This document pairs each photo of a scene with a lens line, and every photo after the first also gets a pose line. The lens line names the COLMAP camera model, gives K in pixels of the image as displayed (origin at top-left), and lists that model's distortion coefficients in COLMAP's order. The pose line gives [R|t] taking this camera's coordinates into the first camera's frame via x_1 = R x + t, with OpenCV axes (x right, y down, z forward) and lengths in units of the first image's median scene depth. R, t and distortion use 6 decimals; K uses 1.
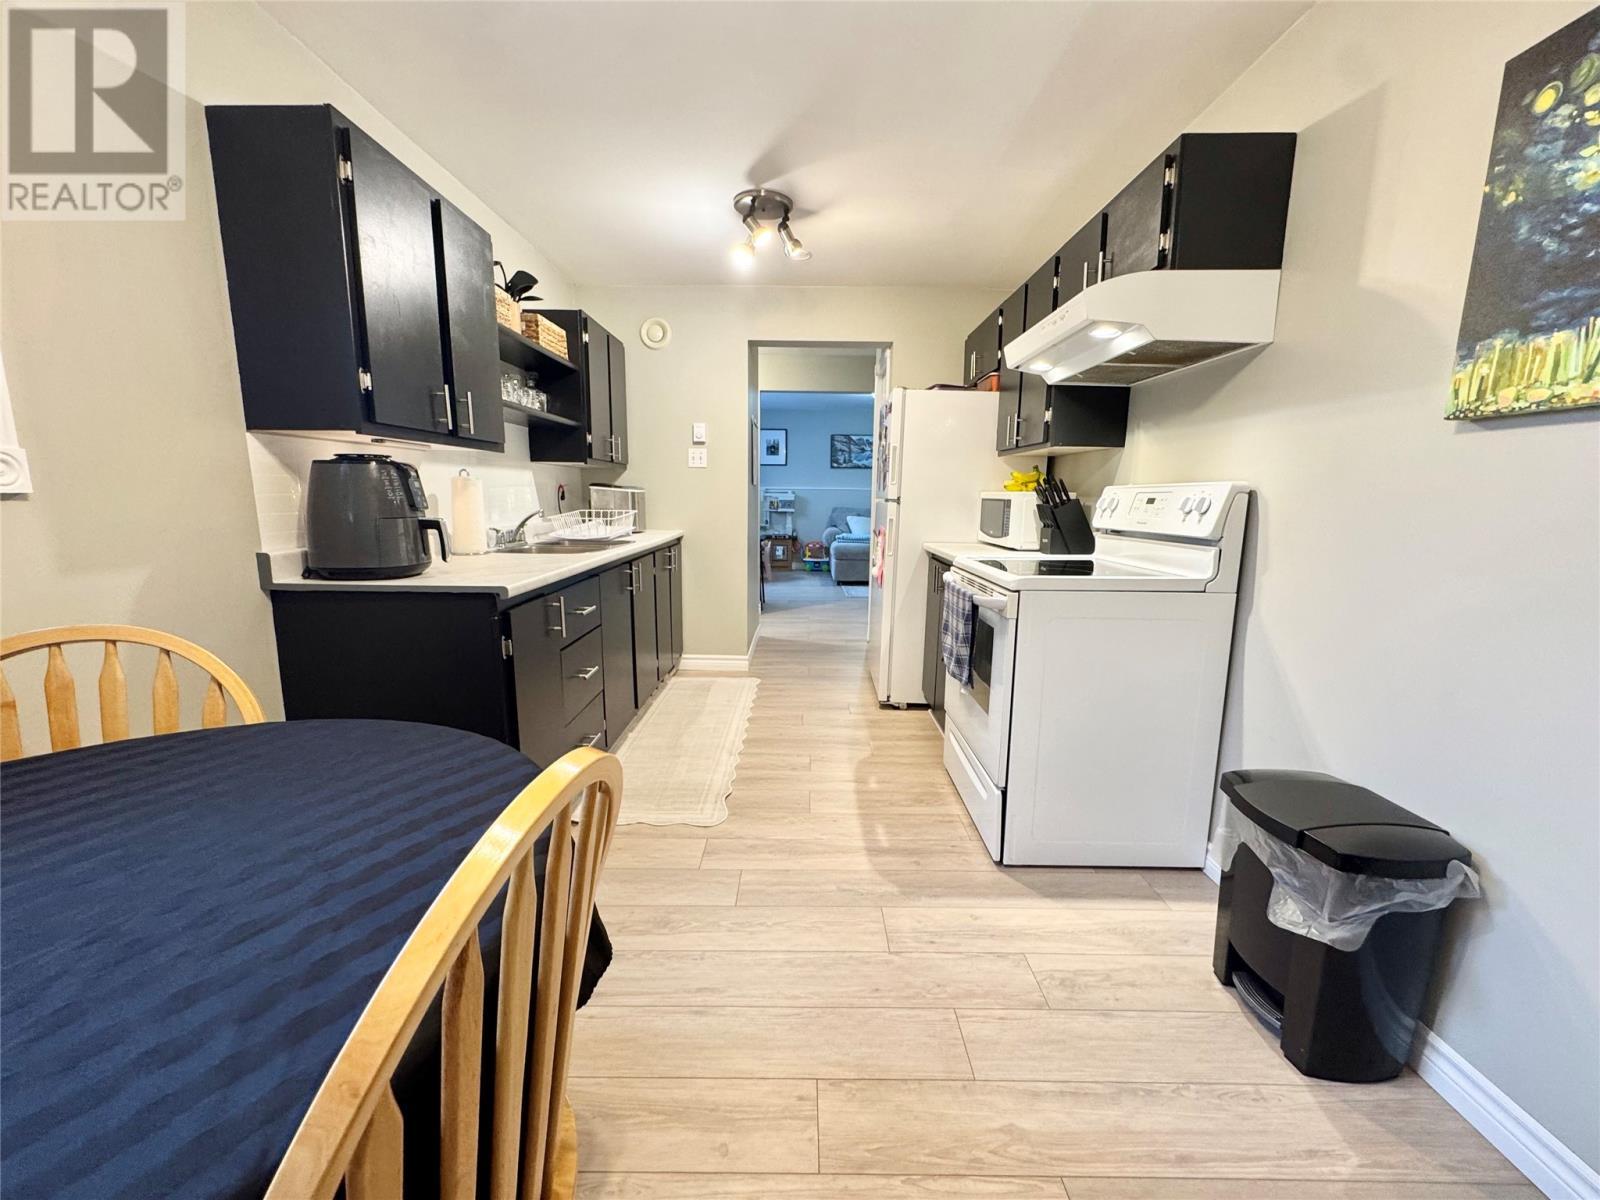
lens RADIAL K [[641.8, 0, 802.7], [0, 641.8, 597.8], [0, 0, 1]] dist [-0.001138, 0.000434]
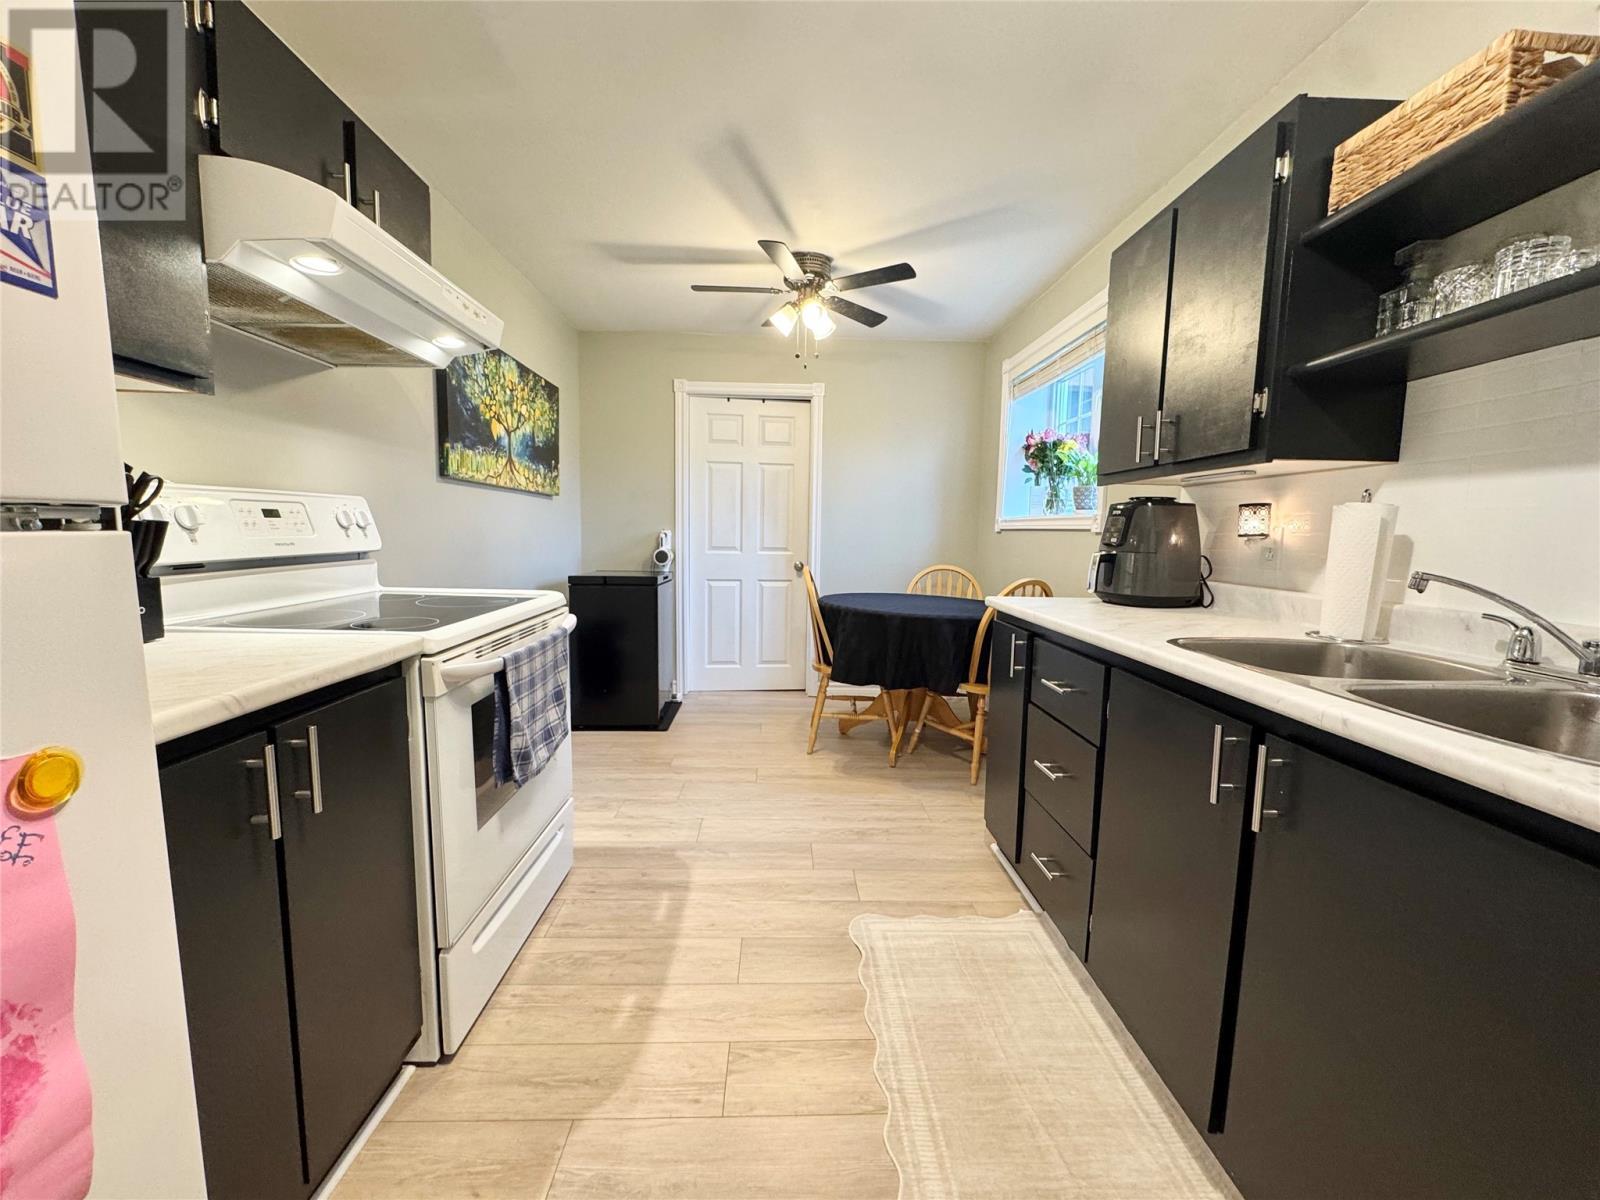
lens RADIAL K [[641.8, 0, 797.7], [0, 641.8, 595.8], [0, 0, 1]] dist [-0.001138, 0.000434]
pose [[-0.999198, -0.025090, -0.031192, -0.020988], [-0.032309, 0.965518, 0.258324, -0.262948], [0.023635, 0.259125, -0.965555, 1.712241]]
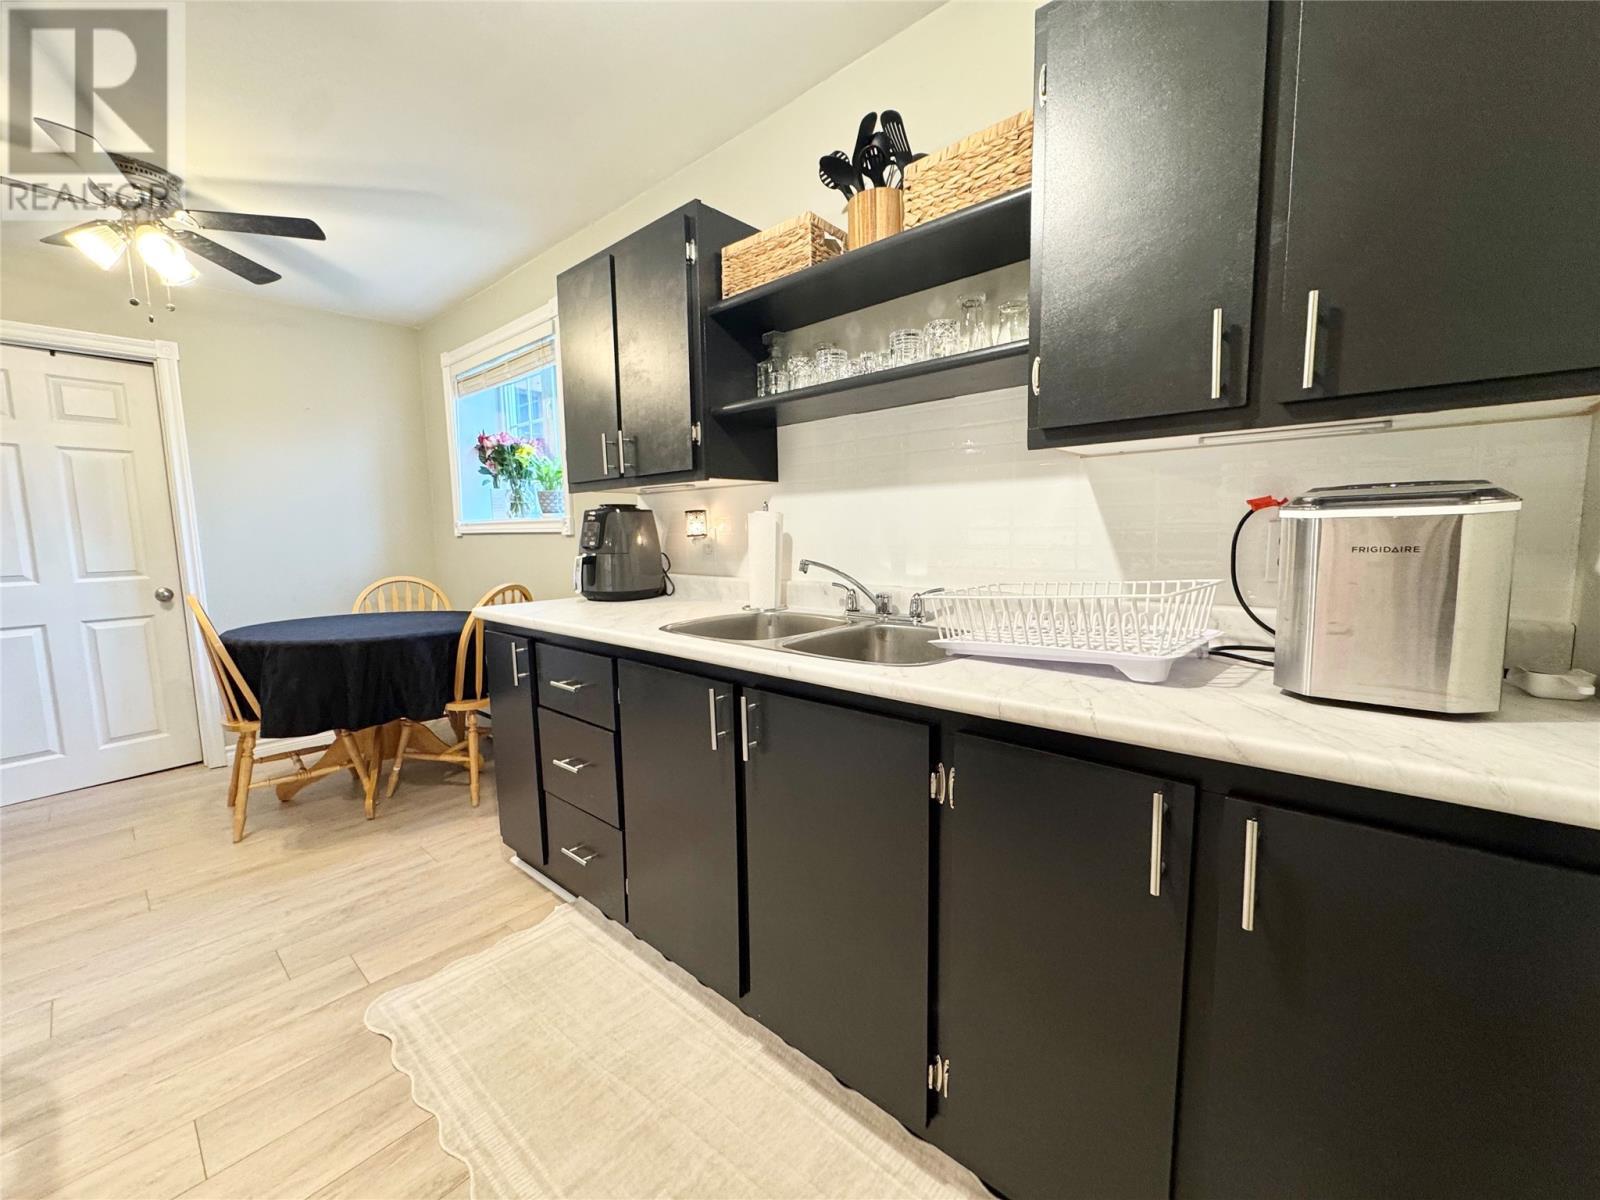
lens RADIAL K [[641.8, 0, 800.0], [0, 641.8, 595.4], [0, 0, 1]] dist [-0.001138, 0.000434]
pose [[-0.662721, 0.080972, -0.744476, 0.042249], [-0.108225, 0.973345, 0.202205, -0.277355], [0.741005, 0.214577, -0.636292, 1.718395]]
